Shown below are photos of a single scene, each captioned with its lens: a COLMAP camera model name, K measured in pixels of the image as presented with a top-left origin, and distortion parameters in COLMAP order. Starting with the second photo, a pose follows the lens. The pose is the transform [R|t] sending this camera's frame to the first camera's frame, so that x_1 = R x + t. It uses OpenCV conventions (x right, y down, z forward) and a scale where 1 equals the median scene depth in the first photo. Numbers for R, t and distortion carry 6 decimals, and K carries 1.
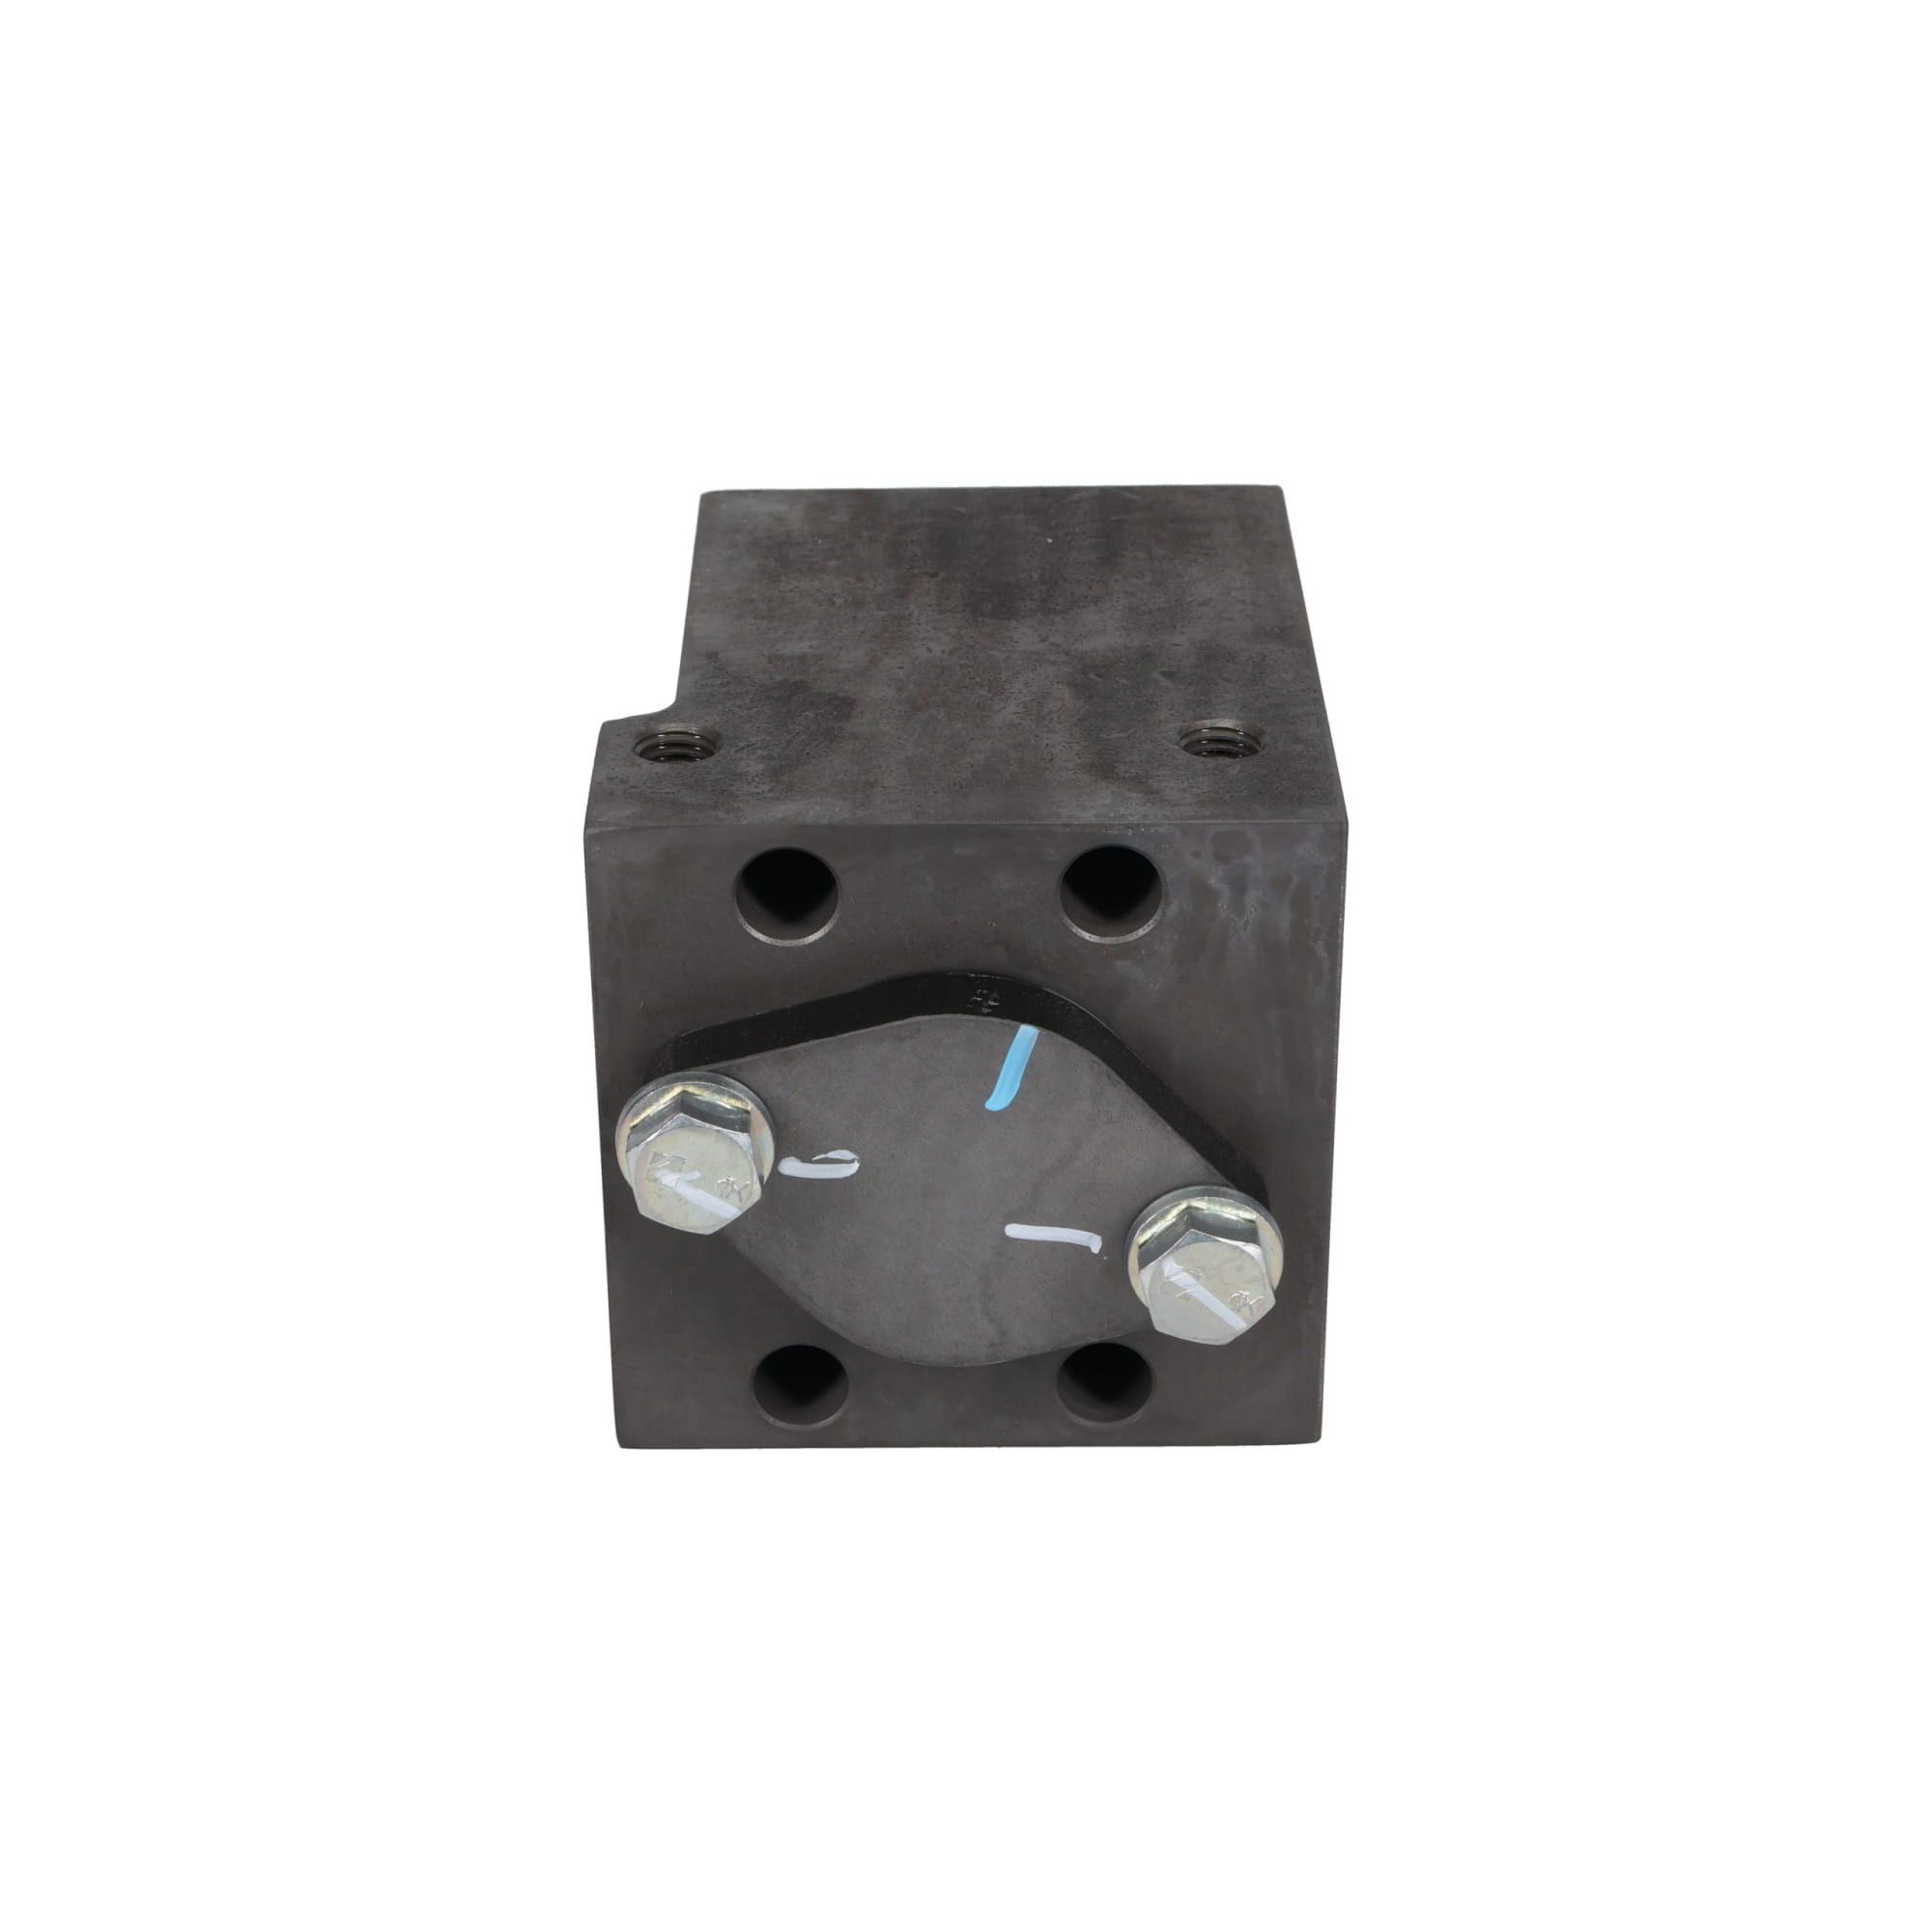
lens RADIAL K [[4187.6, 0, 925.8], [0, 4187.6, 967.8], [0, 0, 1]] dist [-0.017882, -0.020323]
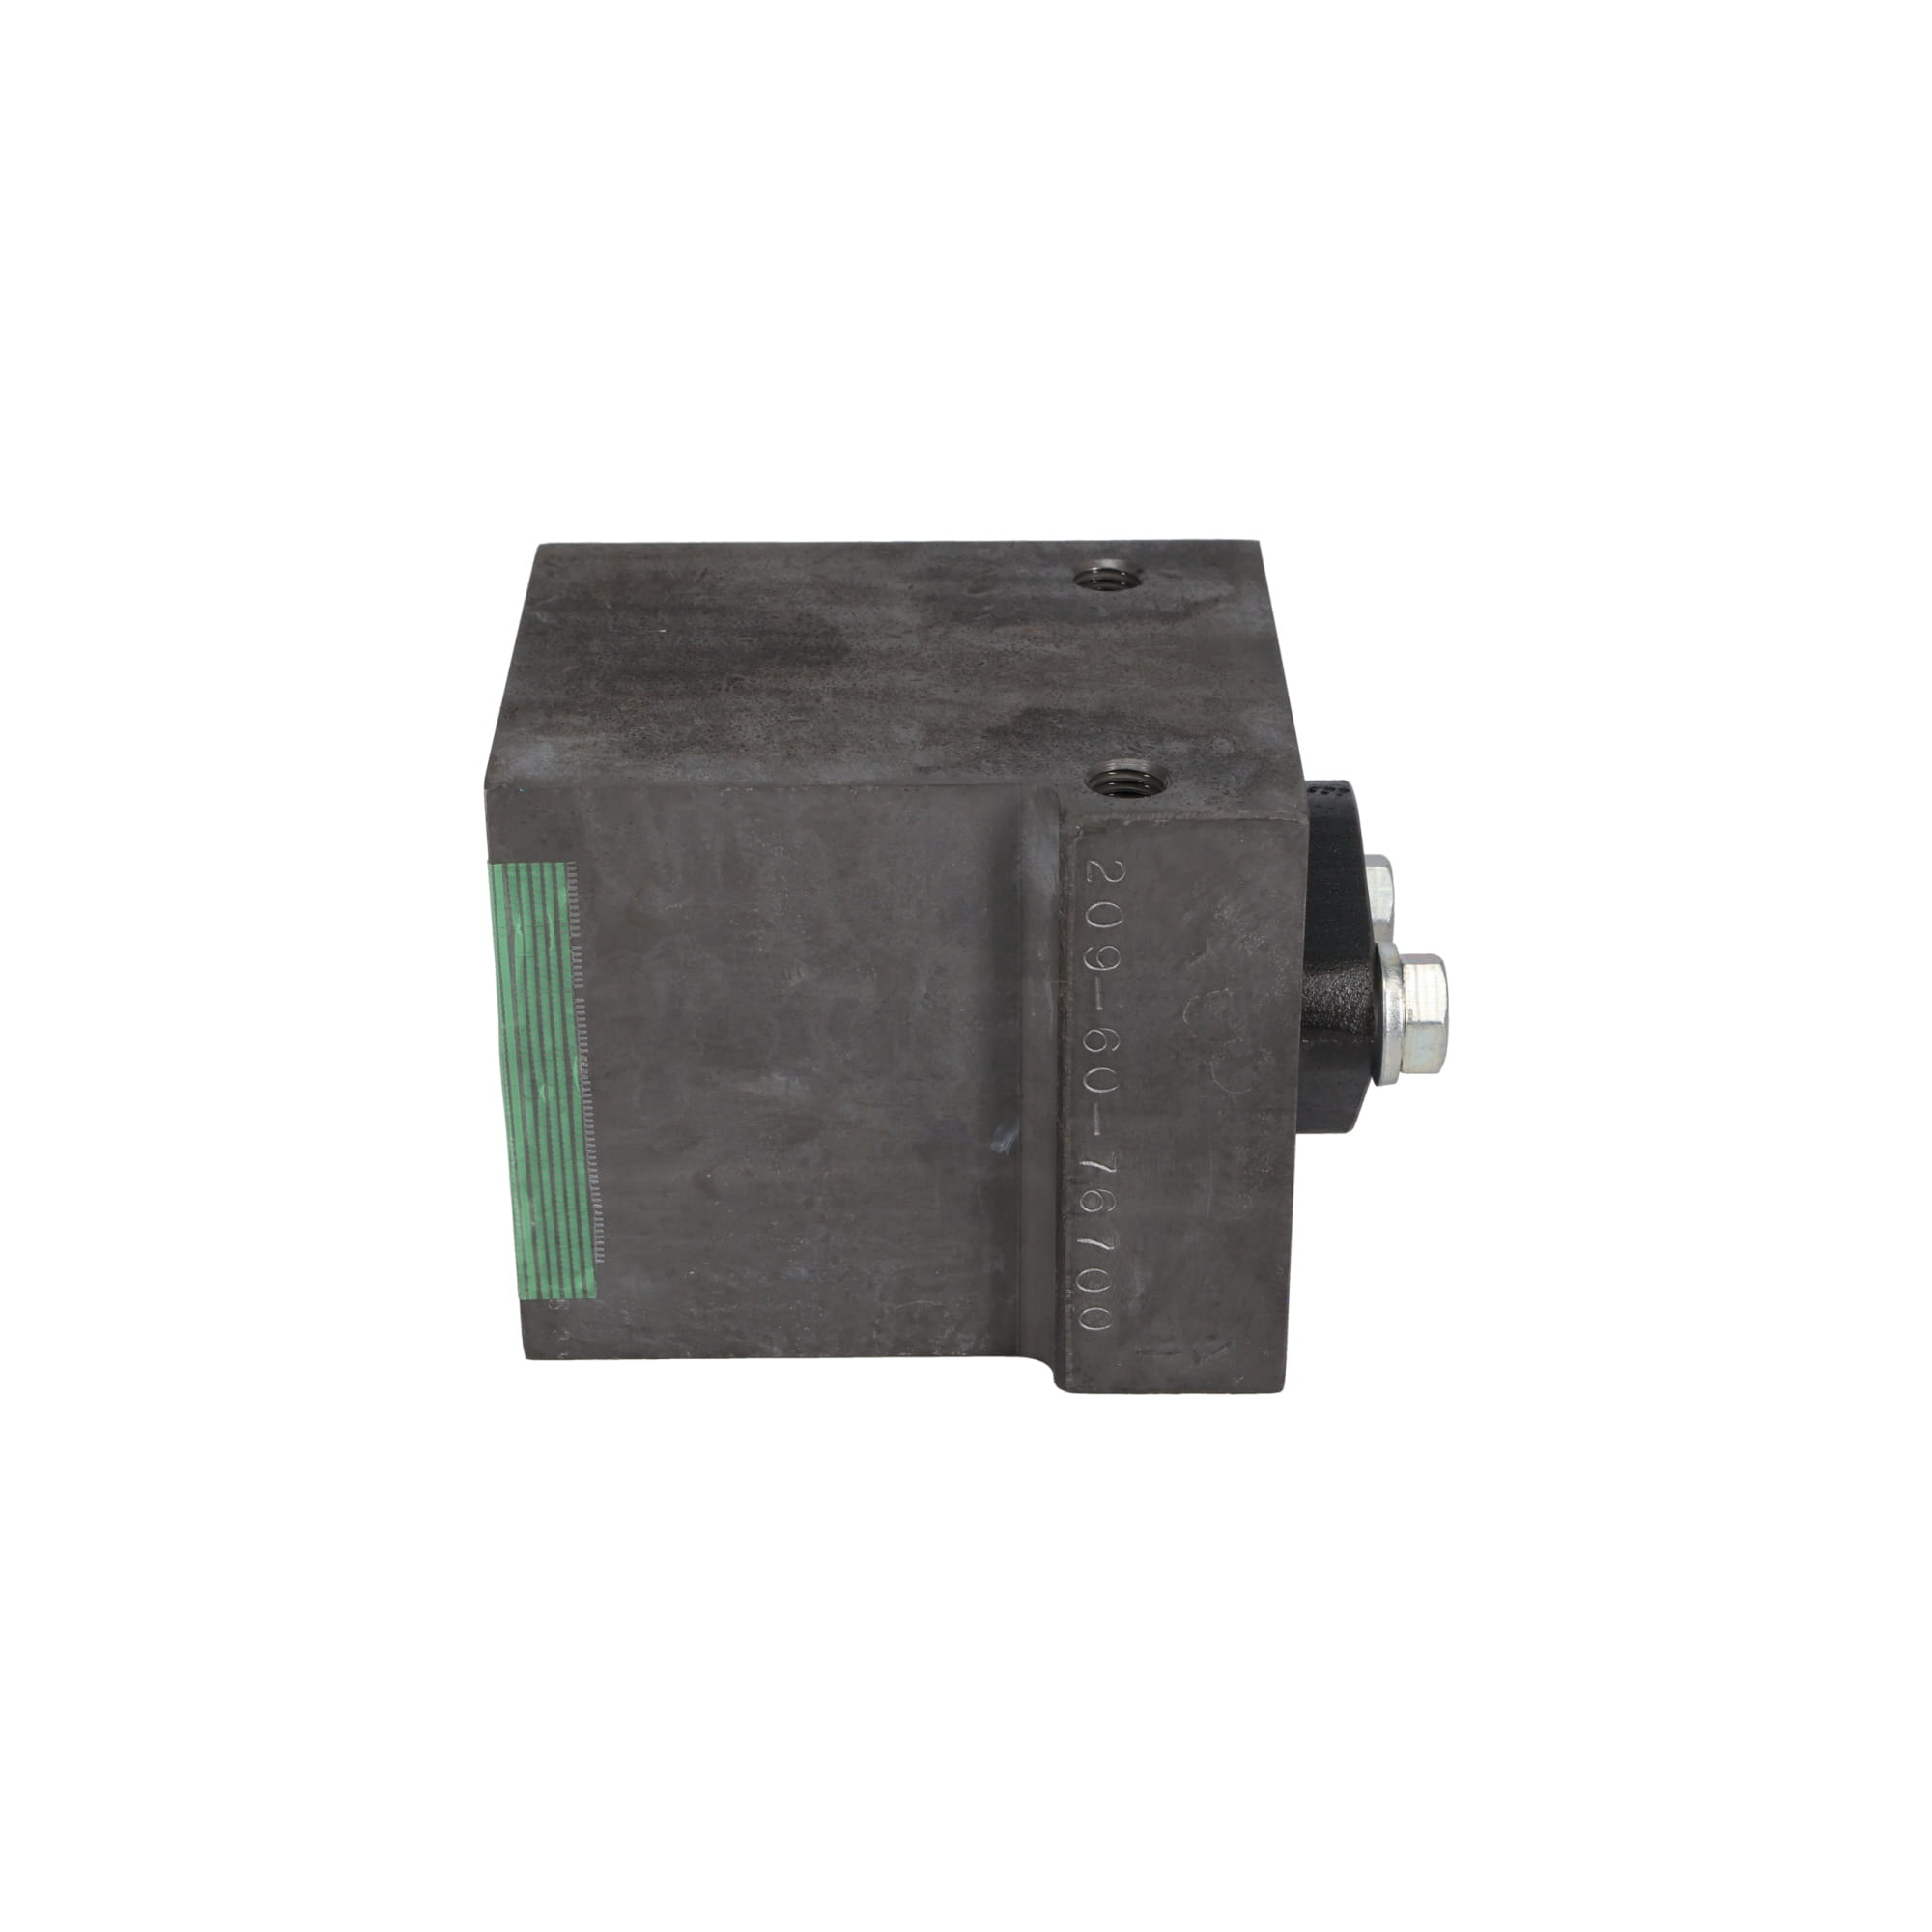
lens RADIAL K [[3926.1, 0, 915.8], [0, 3926.1, 966.5], [0, 0, 1]] dist [0.034196, -0.014885]
pose [[0.006600, -0.472279, 0.881424, -0.947552], [0.483484, 0.773077, 0.410605, -0.446117], [-0.875329, 0.423444, 0.233441, 0.834256]]
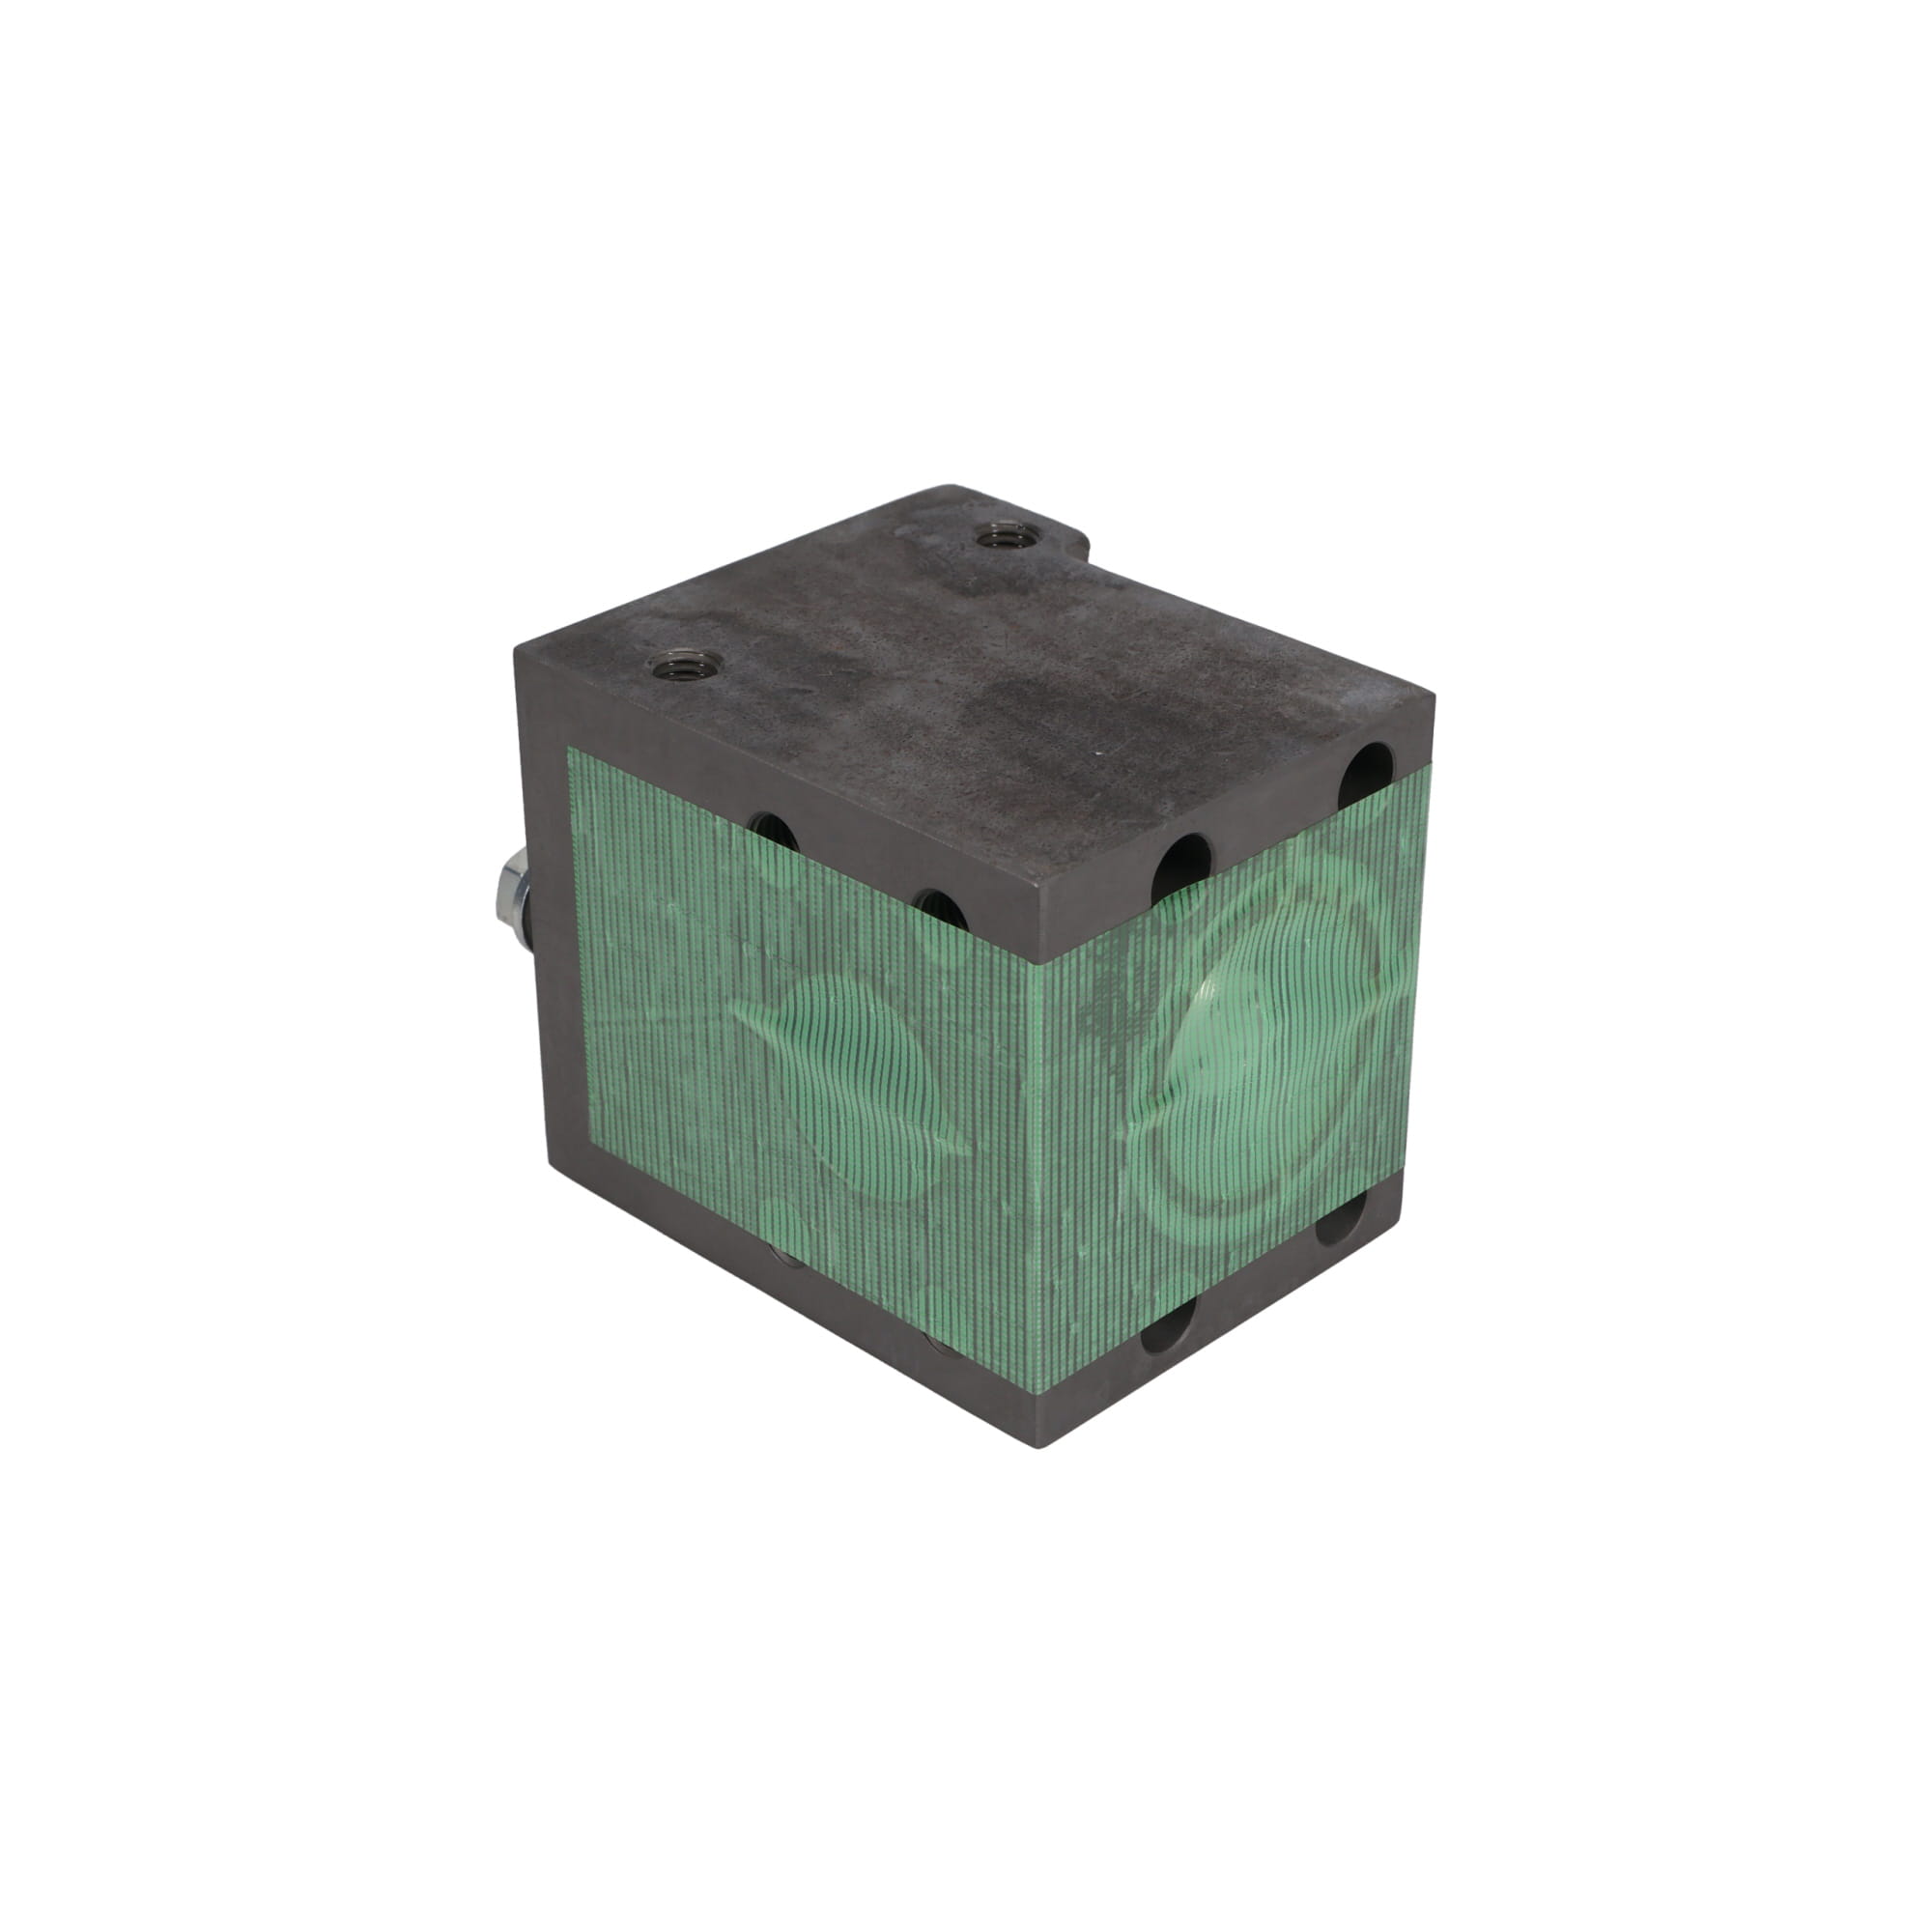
lens RADIAL K [[3665.1, 0, 929.5], [0, 3665.1, 967.2], [0, 0, 1]] dist [0.134519, 0.033774]
pose [[-0.706223, 0.358213, -0.610681, 0.677605], [-0.324226, 0.603157, 0.728752, -0.771692], [0.629385, 0.712660, -0.309821, 1.417113]]
